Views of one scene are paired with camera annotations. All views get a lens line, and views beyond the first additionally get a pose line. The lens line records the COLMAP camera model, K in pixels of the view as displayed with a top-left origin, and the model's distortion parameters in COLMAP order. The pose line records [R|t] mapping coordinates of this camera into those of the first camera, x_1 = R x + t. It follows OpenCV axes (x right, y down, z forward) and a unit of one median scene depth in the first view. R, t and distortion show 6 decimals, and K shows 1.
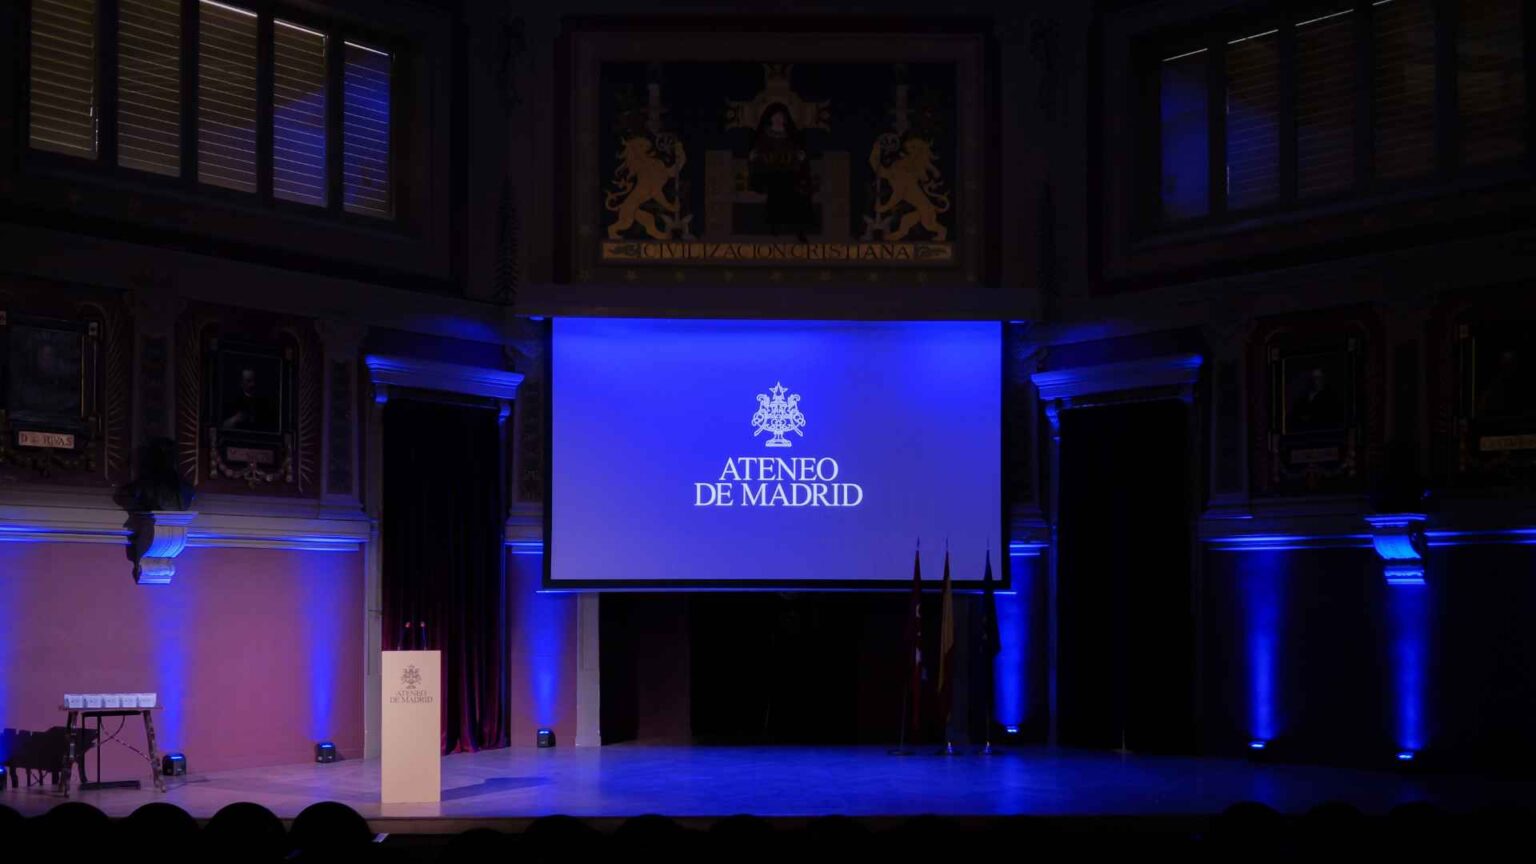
lens RADIAL K [[1543.8, 0, 778.1], [0, 1543.8, 573.3], [0, 0, 1]] dist [0.004632, 0.000000]
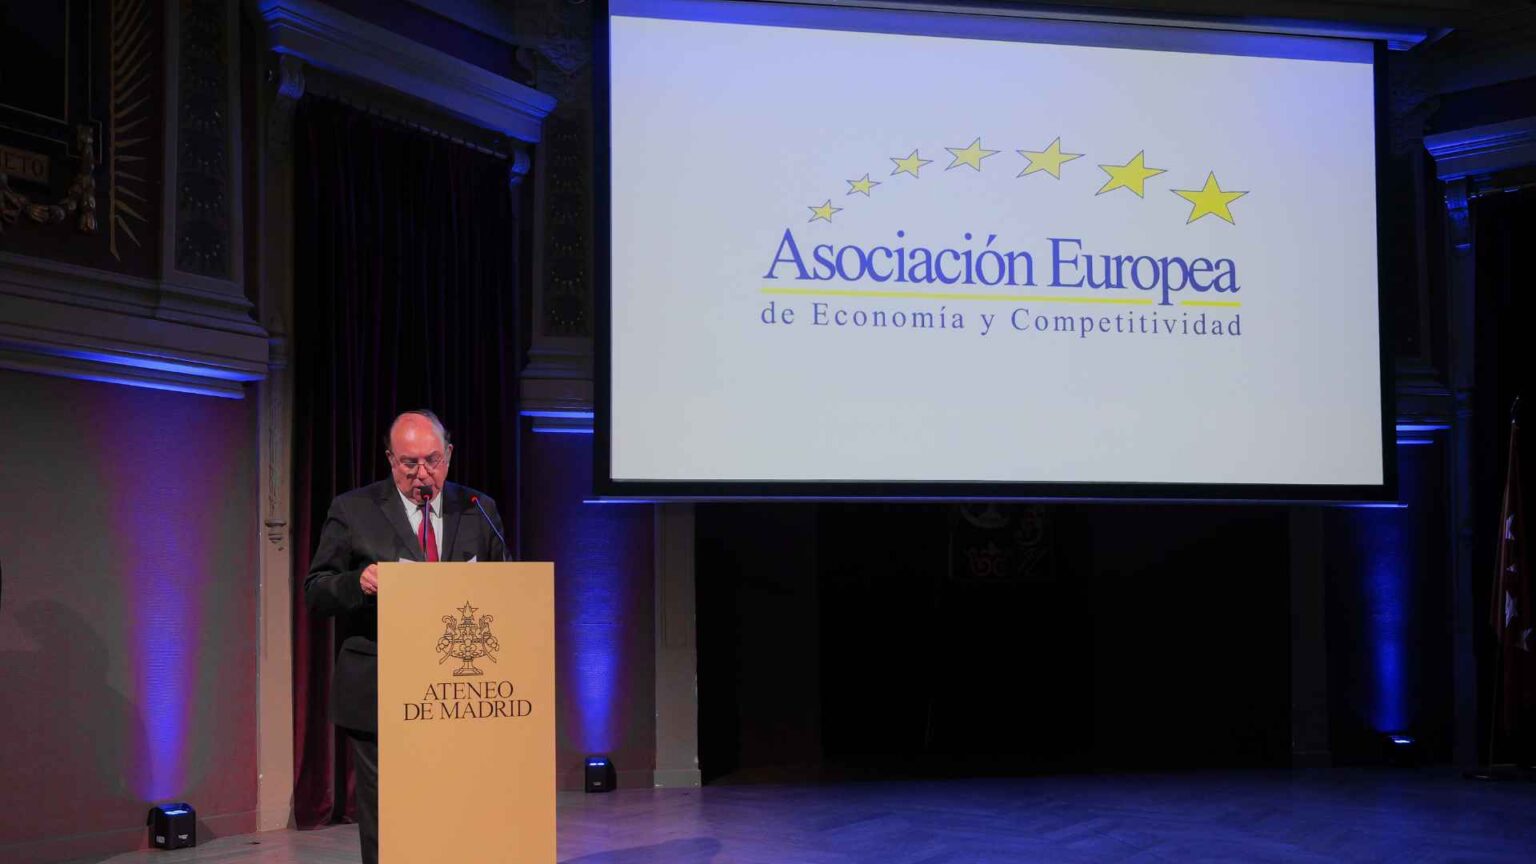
lens RADIAL K [[1398.8, 0, 788.5], [0, 1398.8, 568.8], [0, 0, 1]] dist [0.007066, 0.000000]
pose [[0.989583, -0.005446, 0.143861, -0.155749], [0.006904, 0.999930, -0.009639, 0.040474], [-0.143798, 0.010532, 0.989551, 0.508620]]
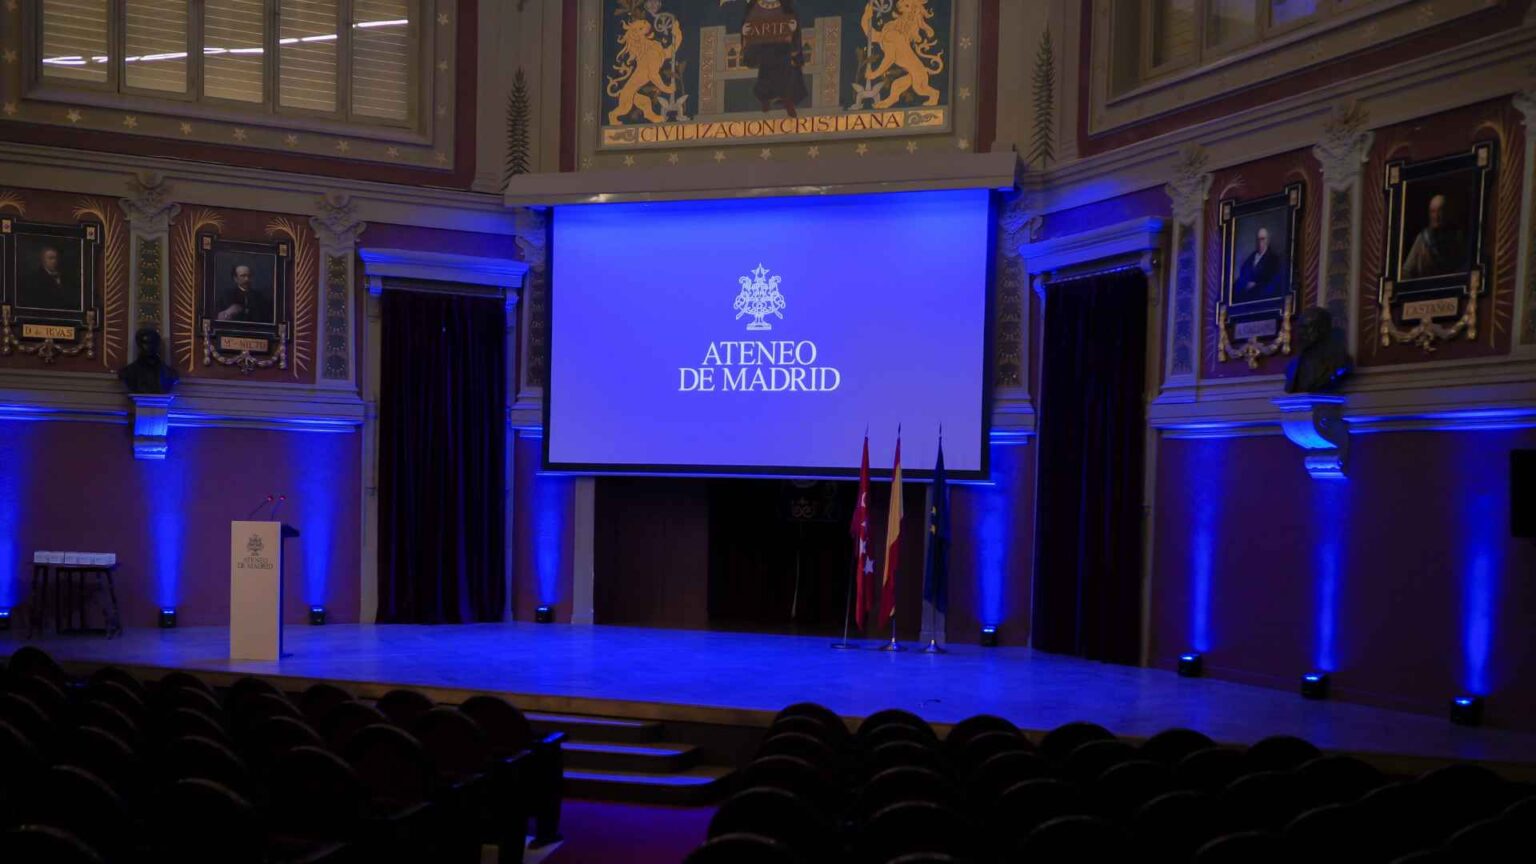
lens RADIAL K [[1543.8, 0, 767.6], [0, 1543.8, 565.5], [0, 0, 1]] dist [0.004632, 0.000000]
pose [[0.938349, 0.036634, -0.343743, 0.349576], [-0.015615, 0.997846, 0.063721, 0.004784], [0.345337, -0.054425, 0.936899, 0.075033]]
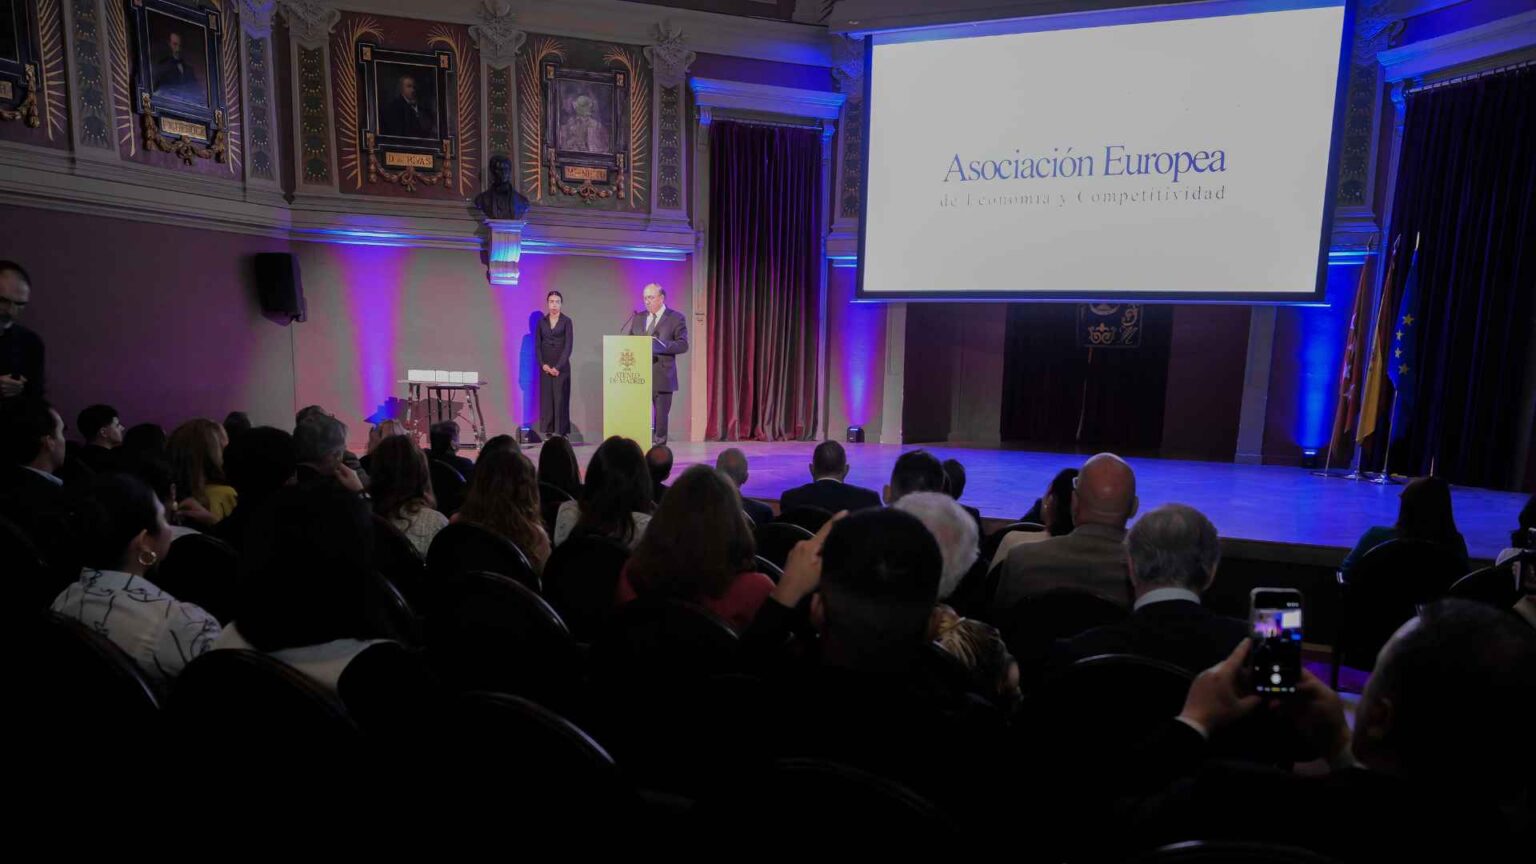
lens RADIAL K [[1116.4, 0, 776.5], [0, 1116.4, 571.6], [0, 0, 1]] dist [-0.017052, 0.012641]
pose [[0.903819, 0.102733, -0.415401, 0.148314], [-0.014383, 0.977499, 0.210451, 0.033705], [0.427674, -0.184235, 0.884959, 0.232206]]
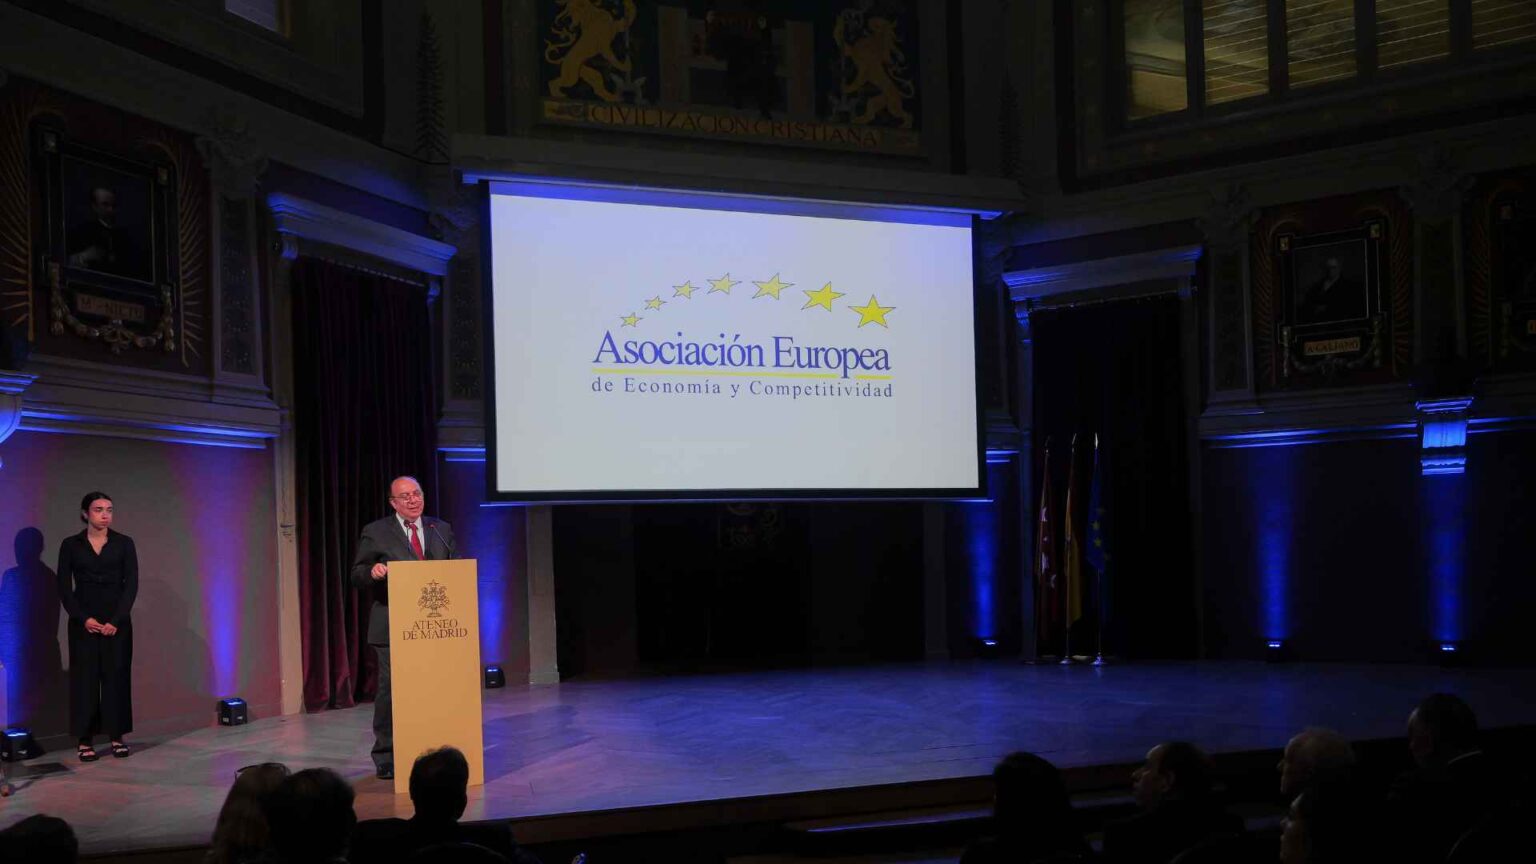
lens RADIAL K [[1108.3, 0, 772.4], [0, 1108.3, 563.9], [0, 0, 1]] dist [0.004455, -0.009294]
pose [[0.964000, -0.027217, 0.264506, -0.163288], [0.020627, 0.999405, 0.027658, 0.030629], [-0.265101, -0.021207, 0.963987, 0.368886]]
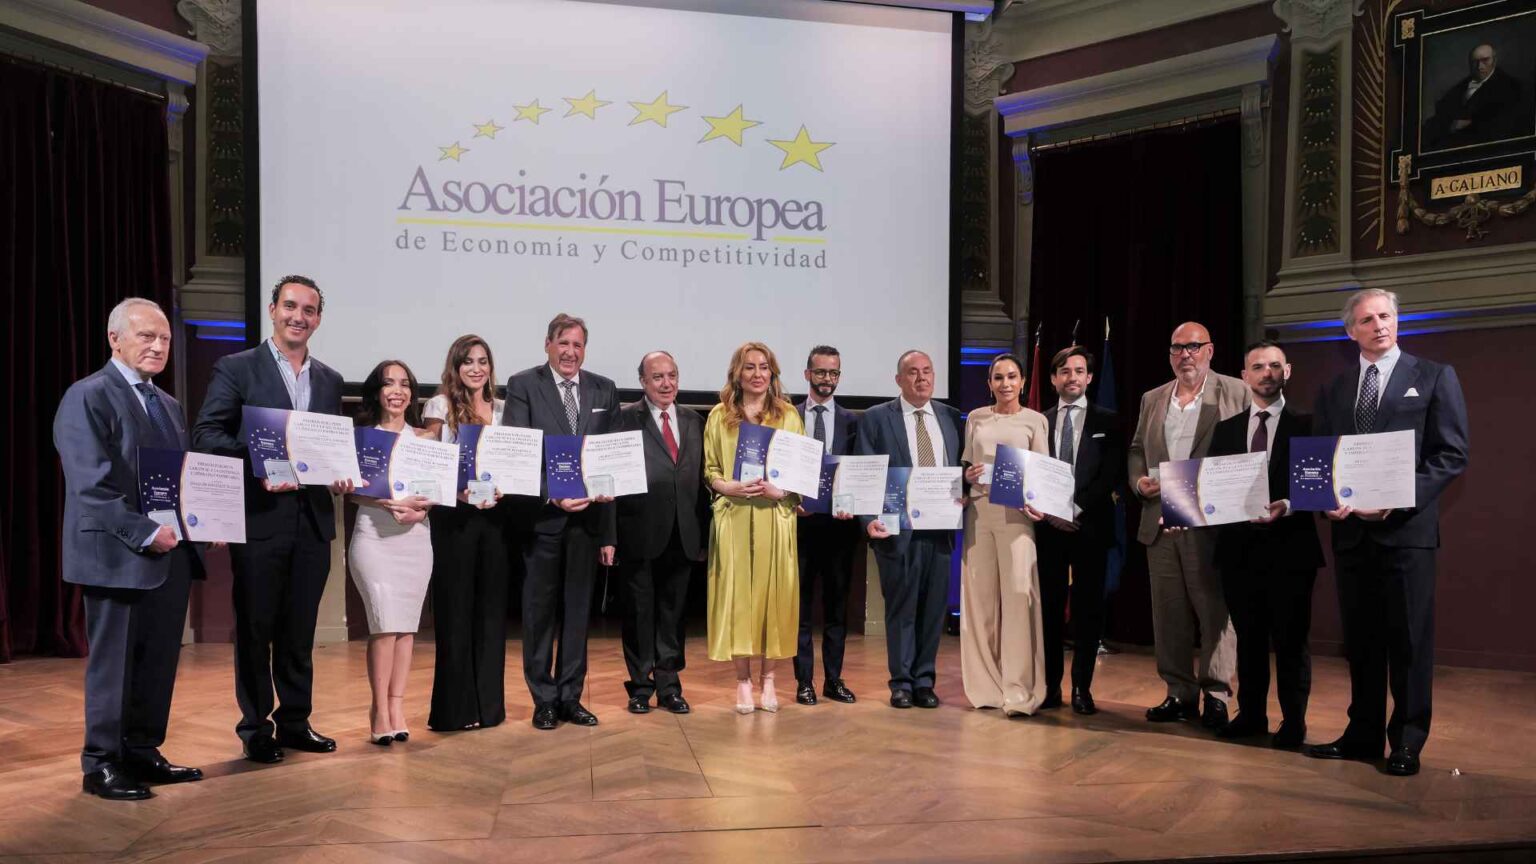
lens RADIAL K [[1108.3, 0, 770.1], [0, 1108.3, 561.9], [0, 0, 1]] dist [0.004455, -0.009294]
pose [[0.989496, 0.000413, 0.144562, -0.006112], [-0.009449, 0.998042, 0.061824, 0.048206], [-0.144254, -0.062541, 0.987562, 0.516800]]
